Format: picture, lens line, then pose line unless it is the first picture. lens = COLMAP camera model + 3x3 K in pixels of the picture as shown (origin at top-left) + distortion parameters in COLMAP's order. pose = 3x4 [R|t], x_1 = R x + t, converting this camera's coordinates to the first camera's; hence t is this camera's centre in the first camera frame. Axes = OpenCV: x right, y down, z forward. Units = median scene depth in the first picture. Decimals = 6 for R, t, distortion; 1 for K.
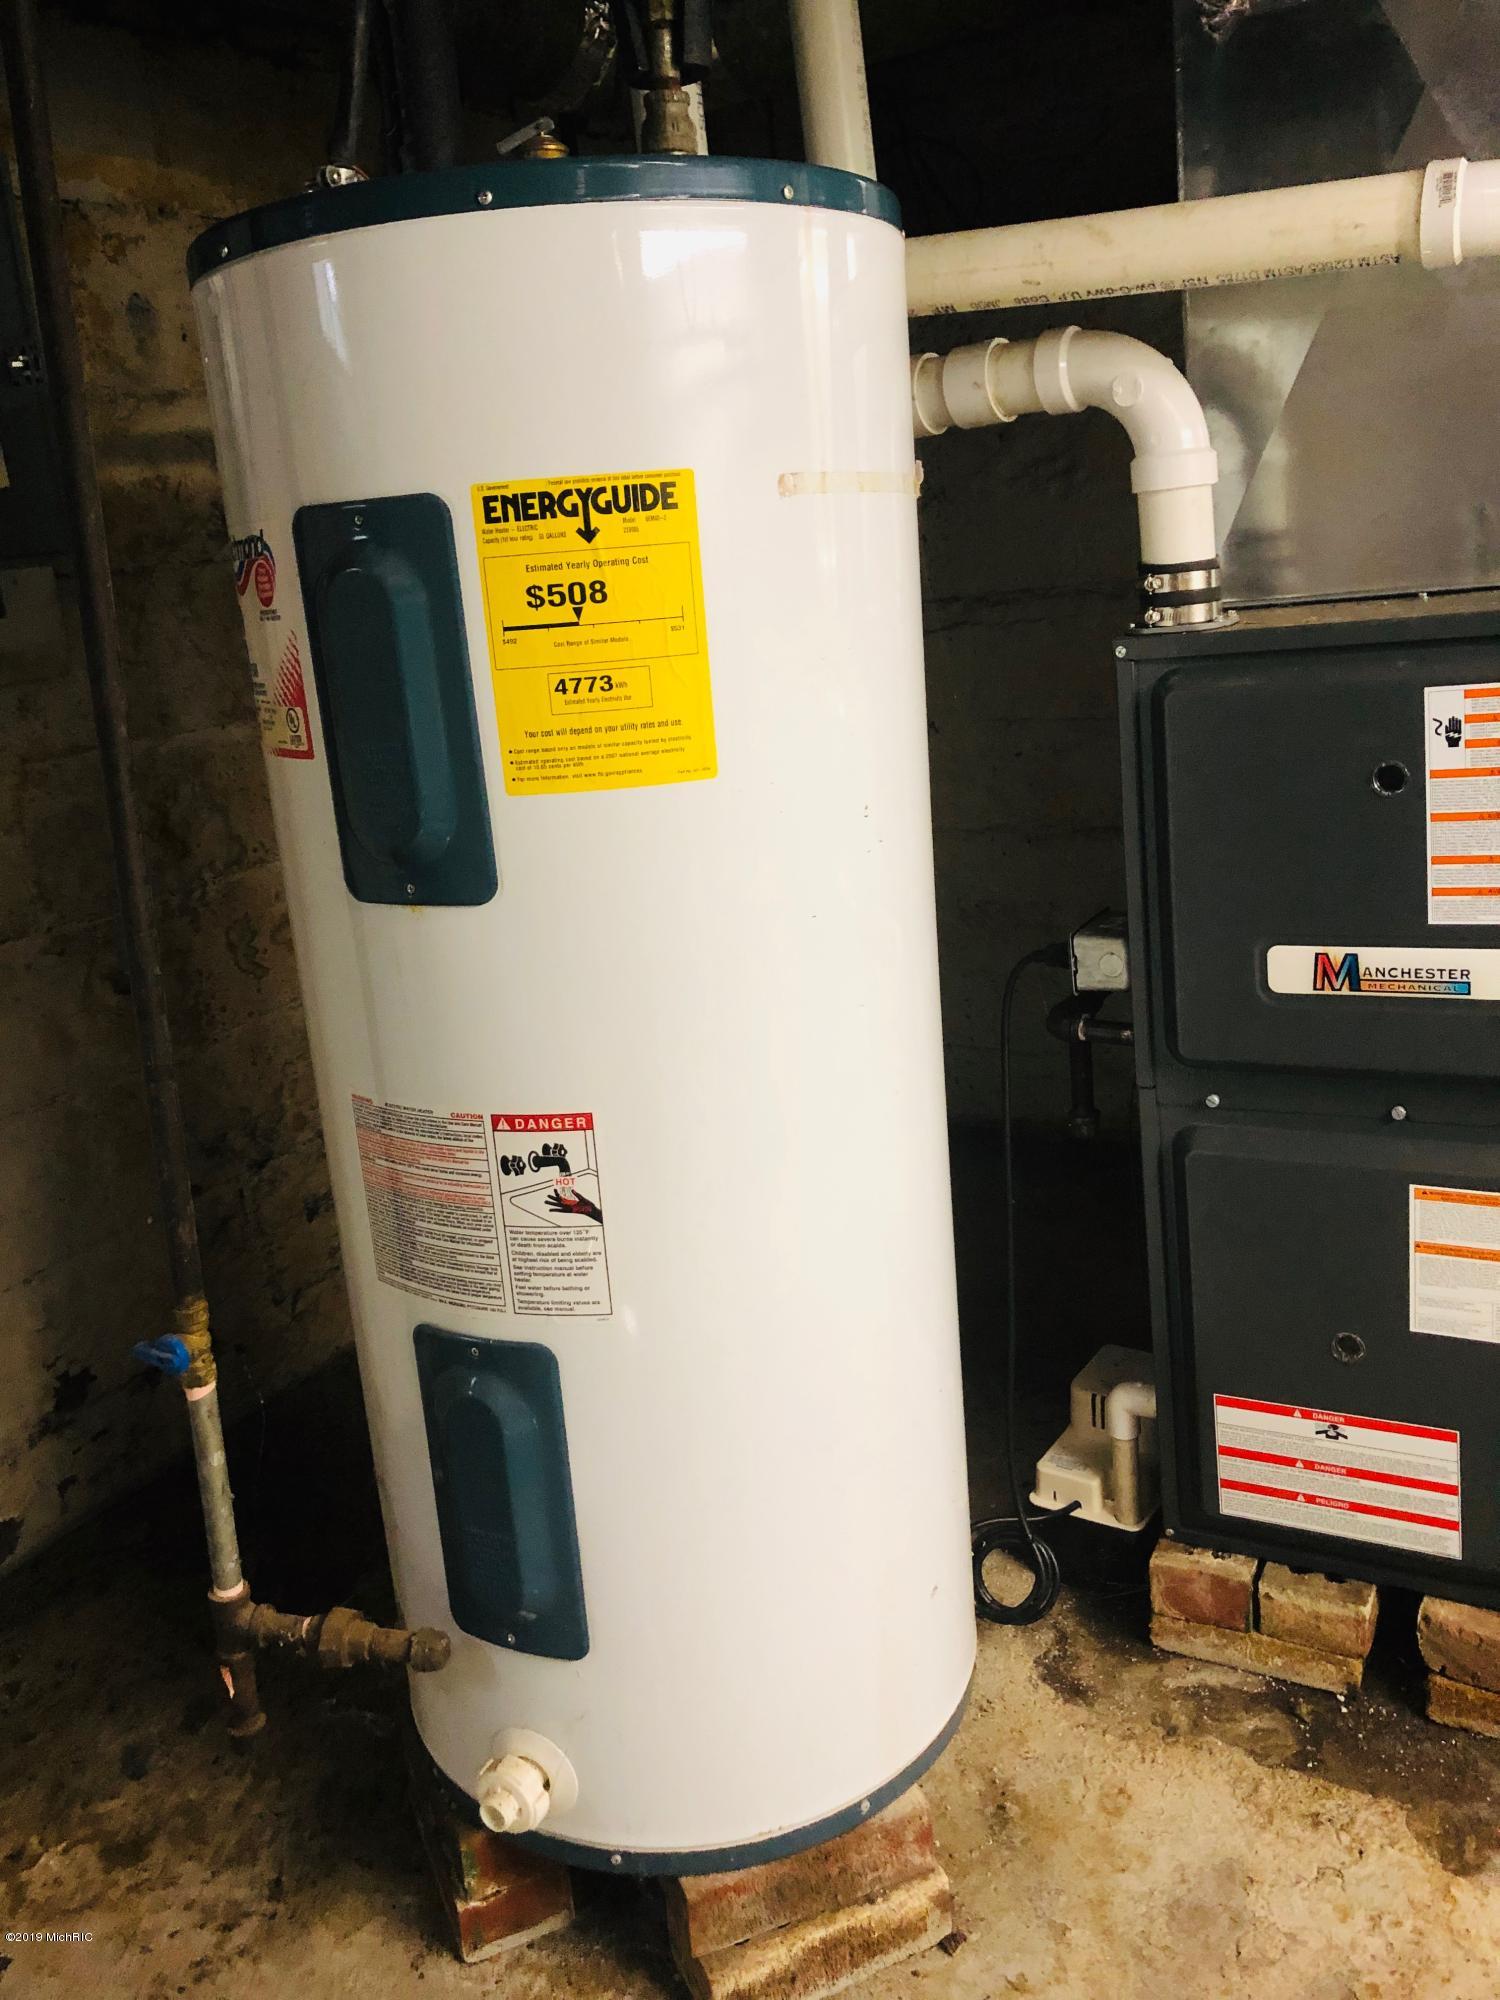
lens RADIAL K [[1641.6, 0, 734.2], [0, 1641.6, 985.3], [0, 0, 1]] dist [0.003326, 0.025024]
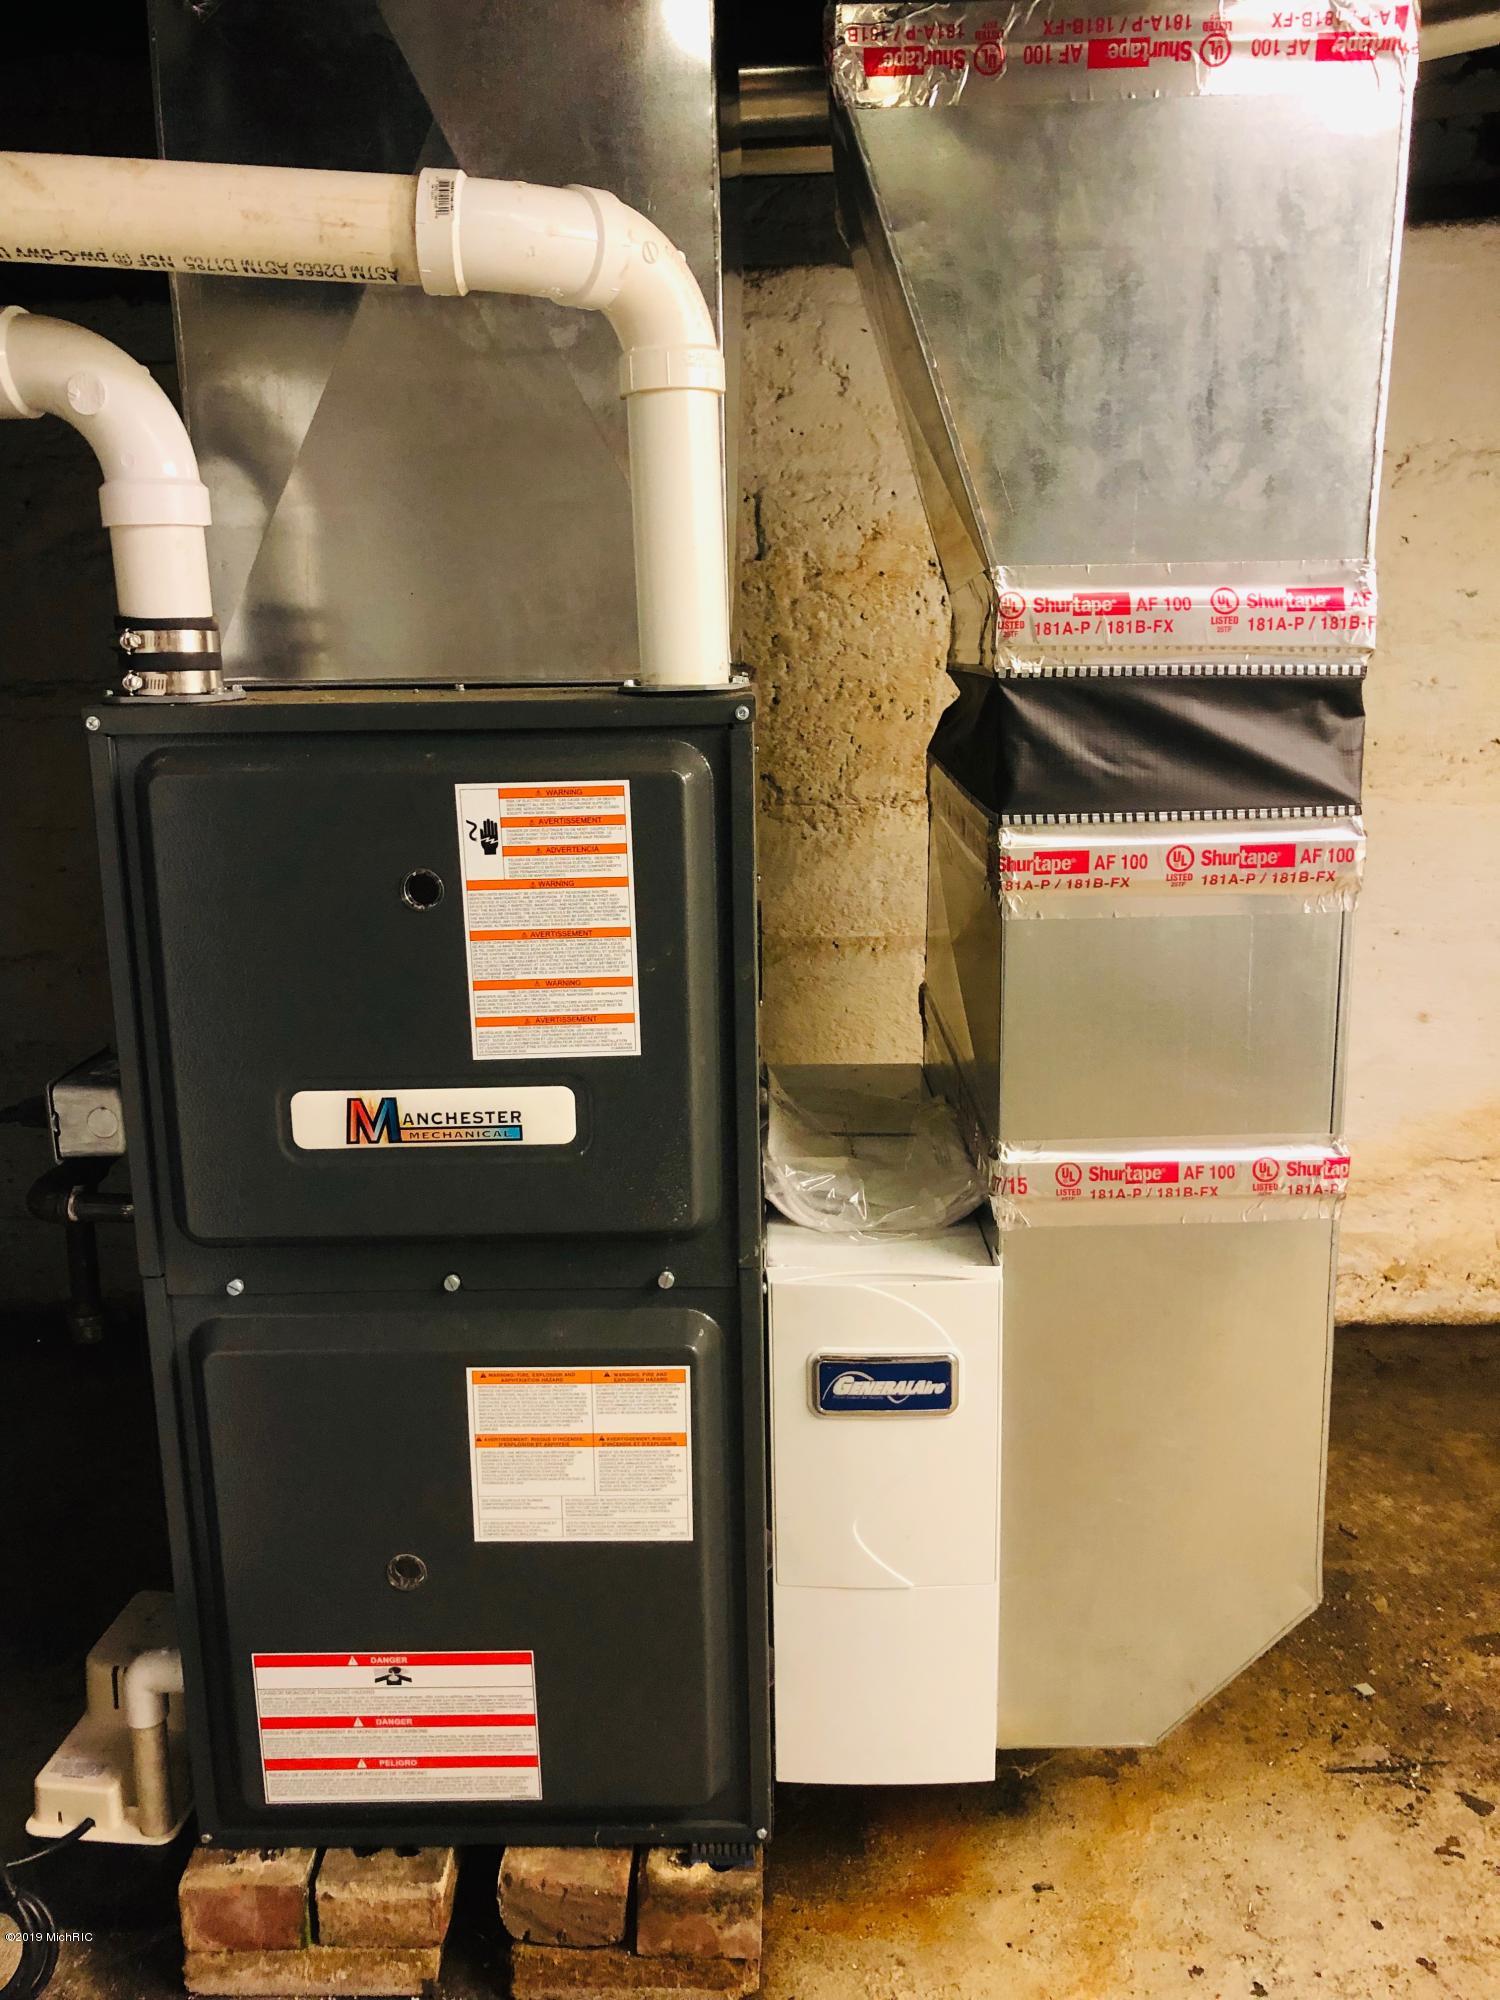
lens RADIAL K [[1641.6, 0, 748.7], [0, 1641.6, 1003.8], [0, 0, 1]] dist [0.003326, 0.025024]
pose [[0.866408, -0.013140, 0.499163, 0.111345], [0.047771, 0.997250, -0.056665, -0.010288], [-0.497046, 0.072941, 0.864653, 0.174120]]
